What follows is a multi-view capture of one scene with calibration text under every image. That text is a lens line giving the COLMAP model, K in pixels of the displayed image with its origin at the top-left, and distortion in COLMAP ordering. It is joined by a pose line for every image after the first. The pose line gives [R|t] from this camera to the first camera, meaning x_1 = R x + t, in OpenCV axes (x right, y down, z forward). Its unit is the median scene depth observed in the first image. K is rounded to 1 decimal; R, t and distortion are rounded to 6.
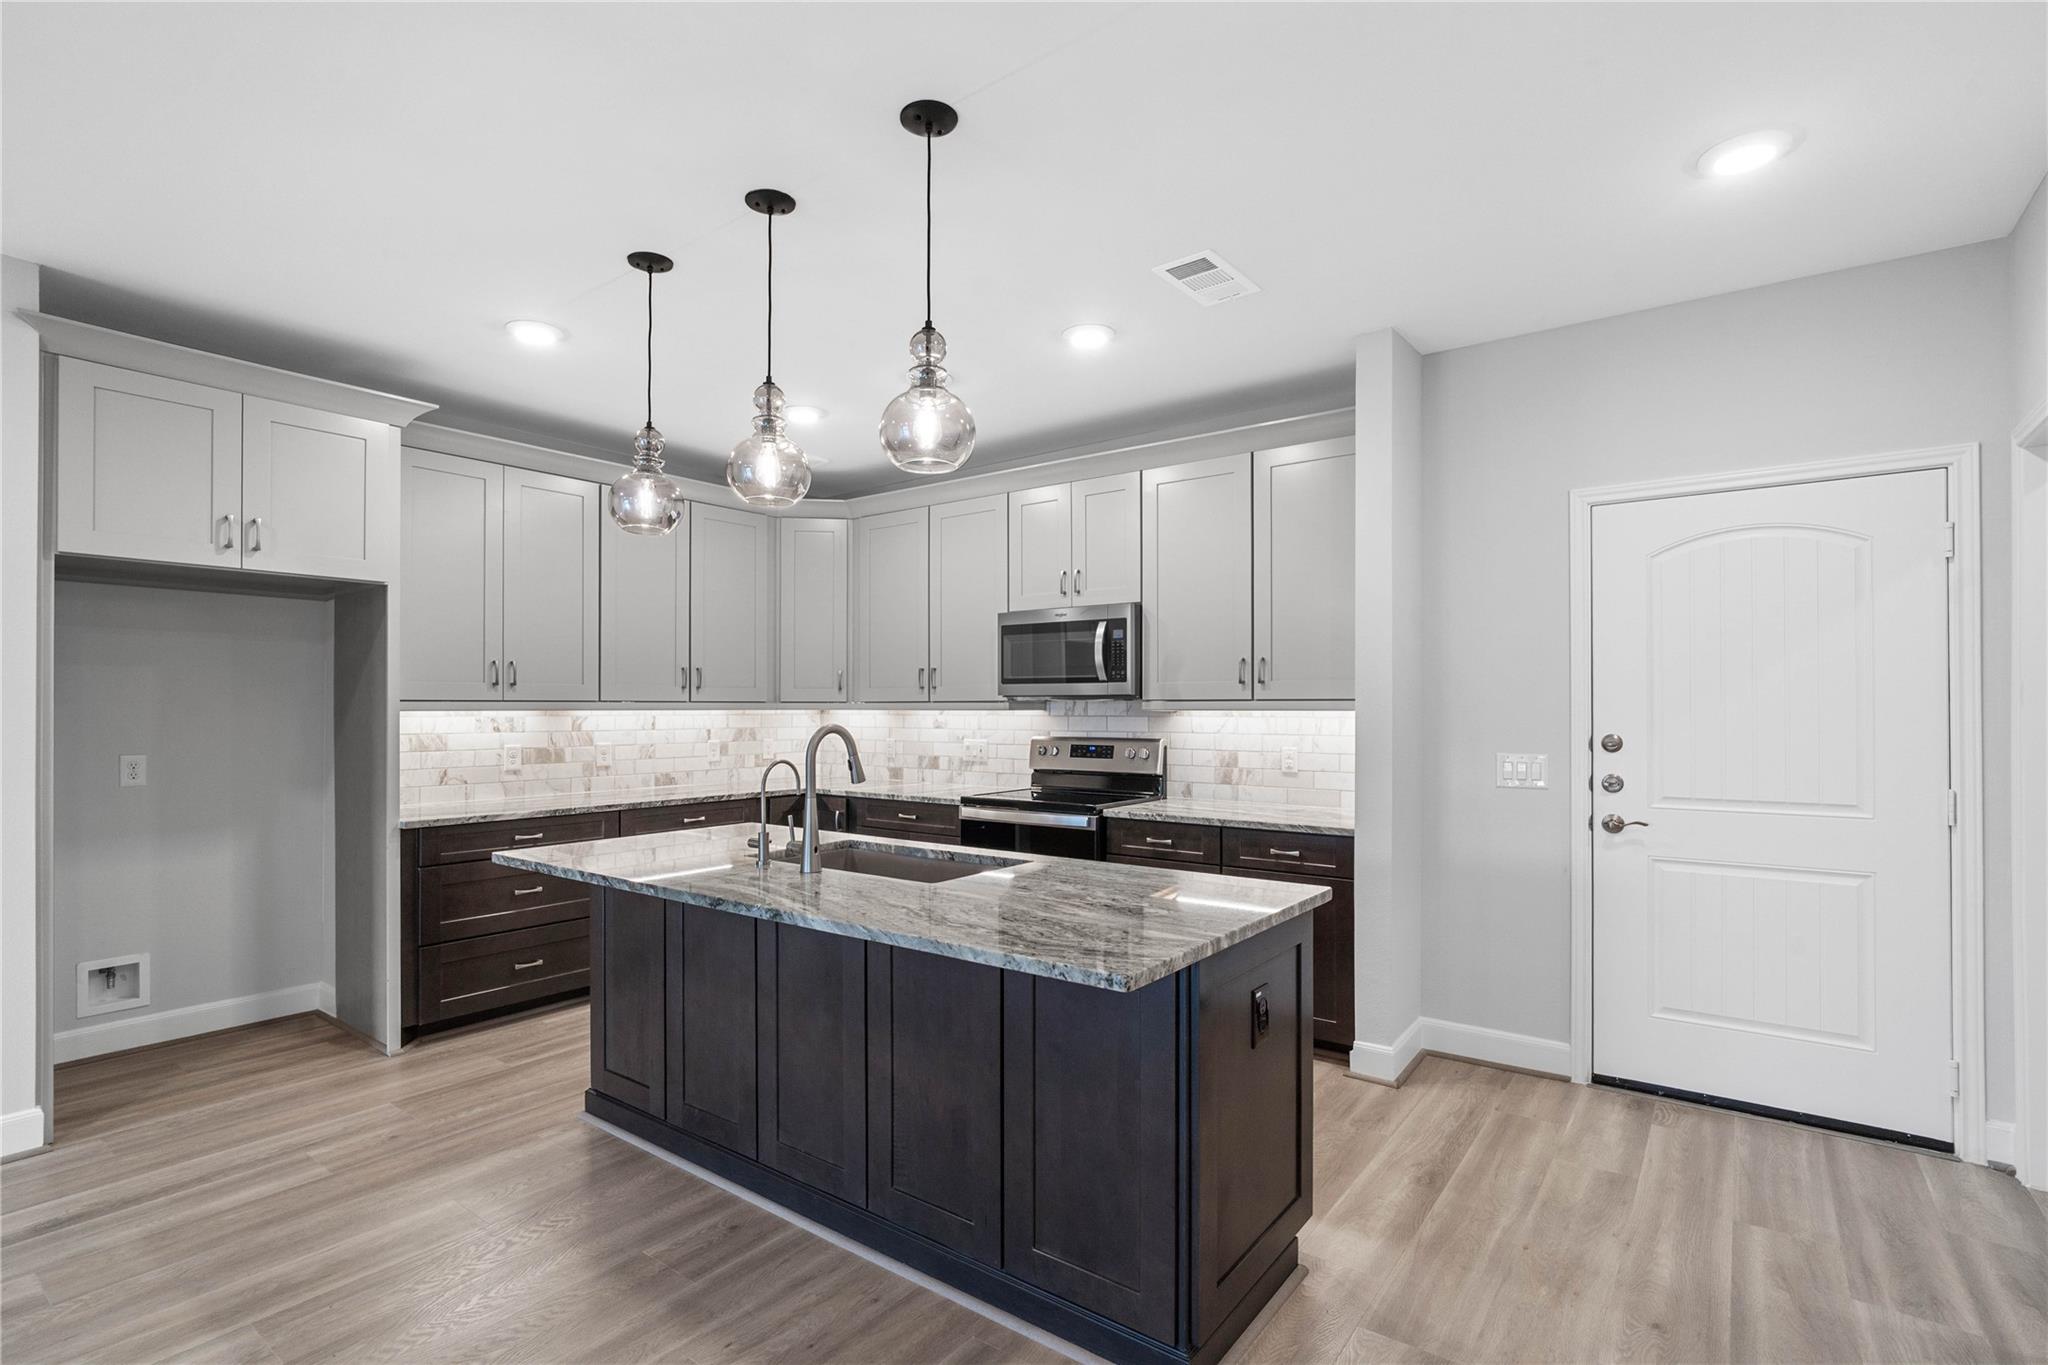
lens RADIAL K [[972.8, 0, 1018.0], [0, 972.8, 691.0], [0, 0, 1]] dist [-0.024331, 0.004535]
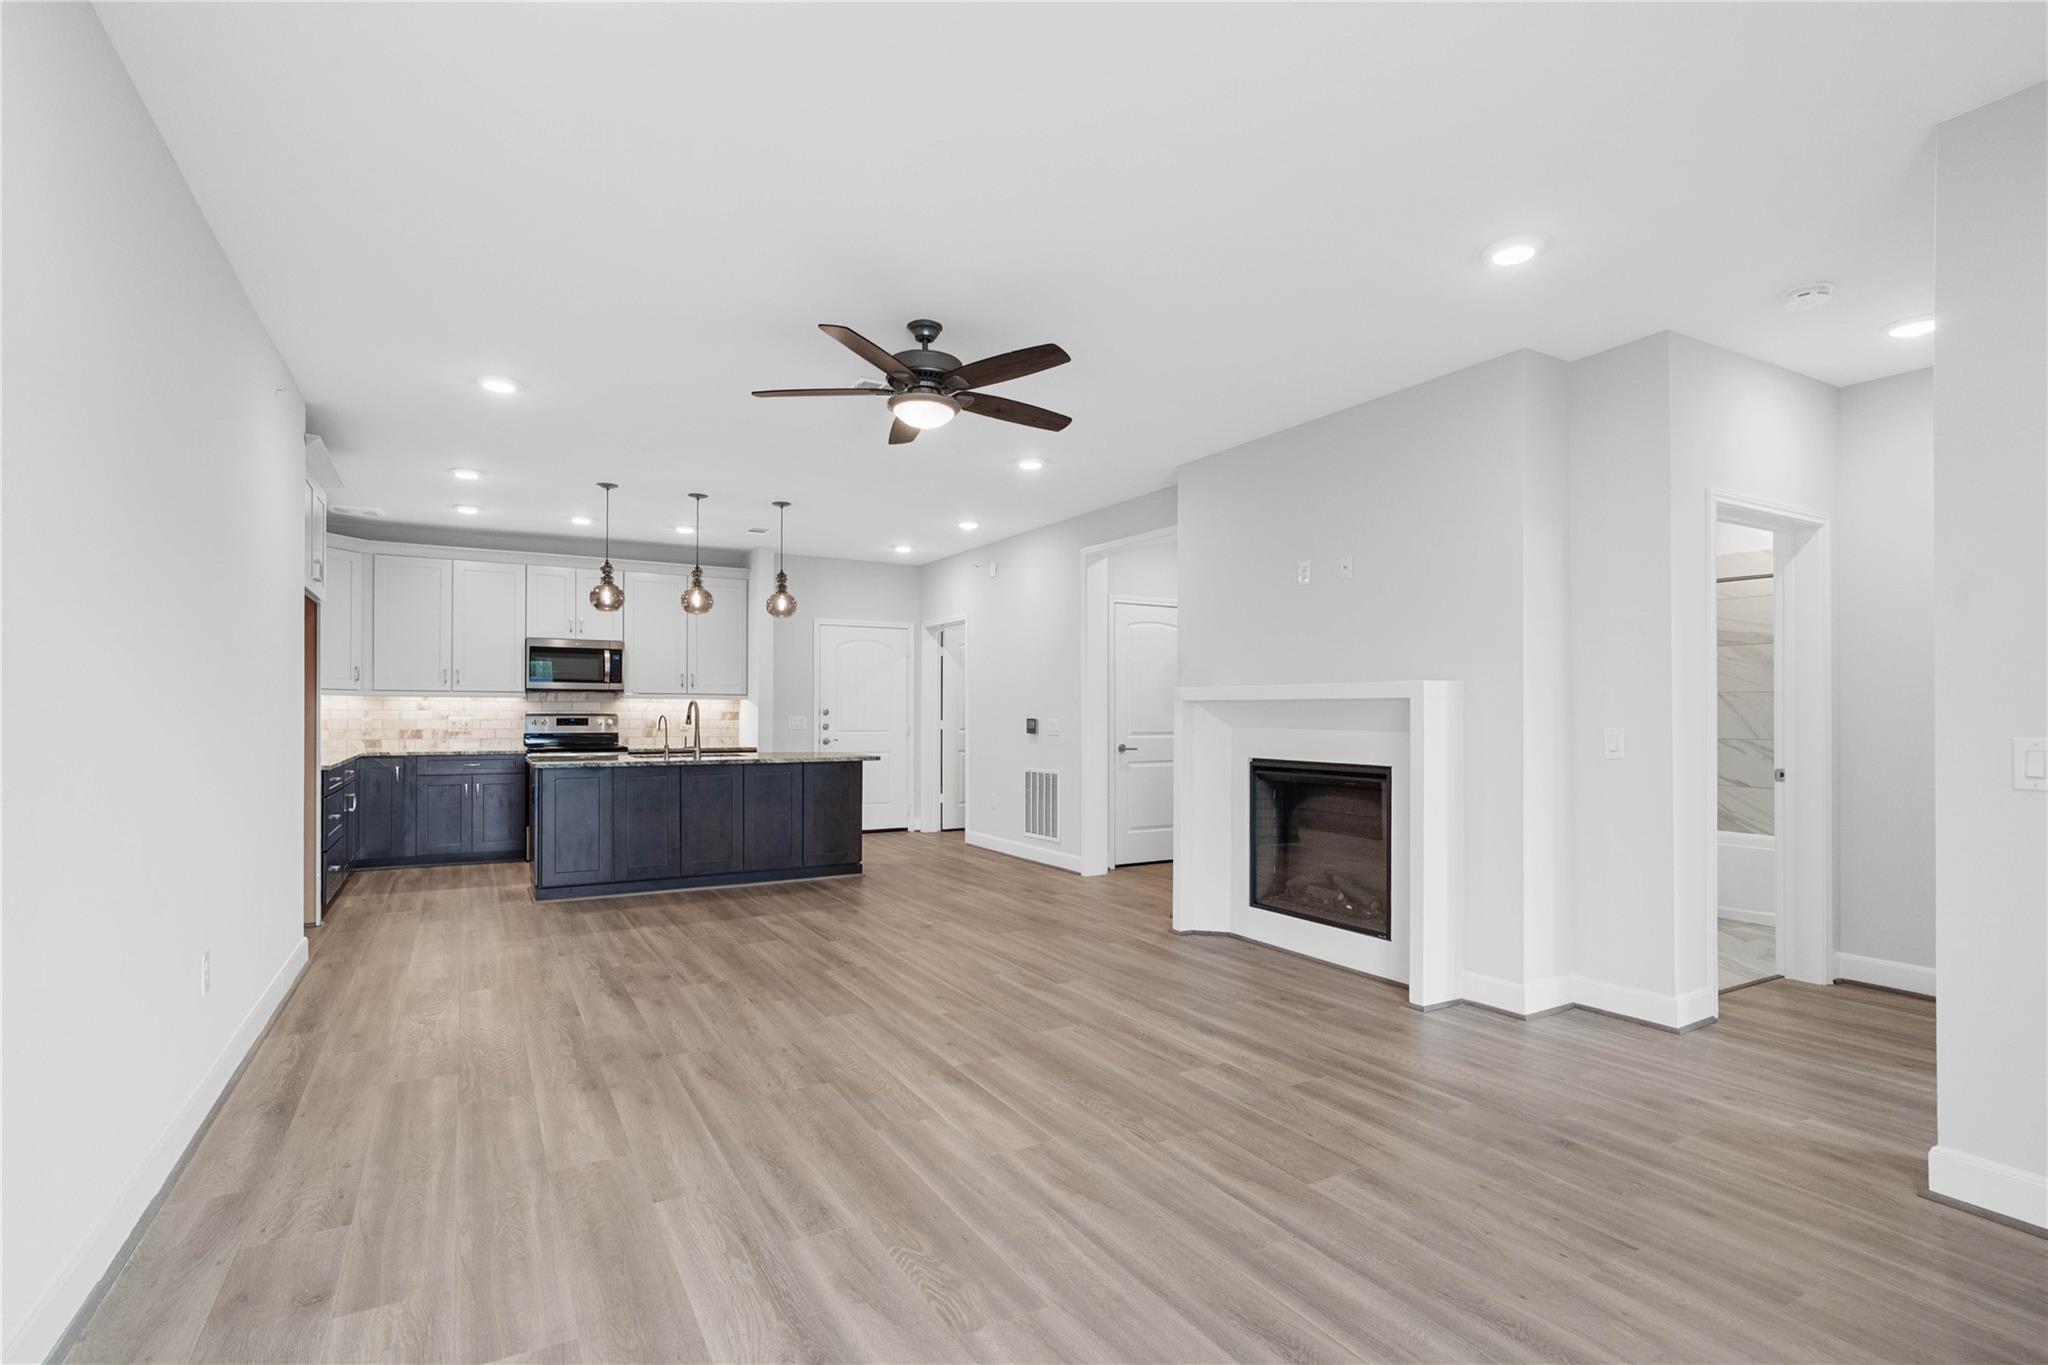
lens RADIAL K [[972.8, 0, 994.7], [0, 972.8, 689.9], [0, 0, 1]] dist [-0.024331, 0.004535]
pose [[0.435343, 0.019727, 0.900048, -1.175643], [-0.019902, 0.999726, -0.012286, 0.011304], [-0.900044, -0.012564, 0.435617, -0.445212]]
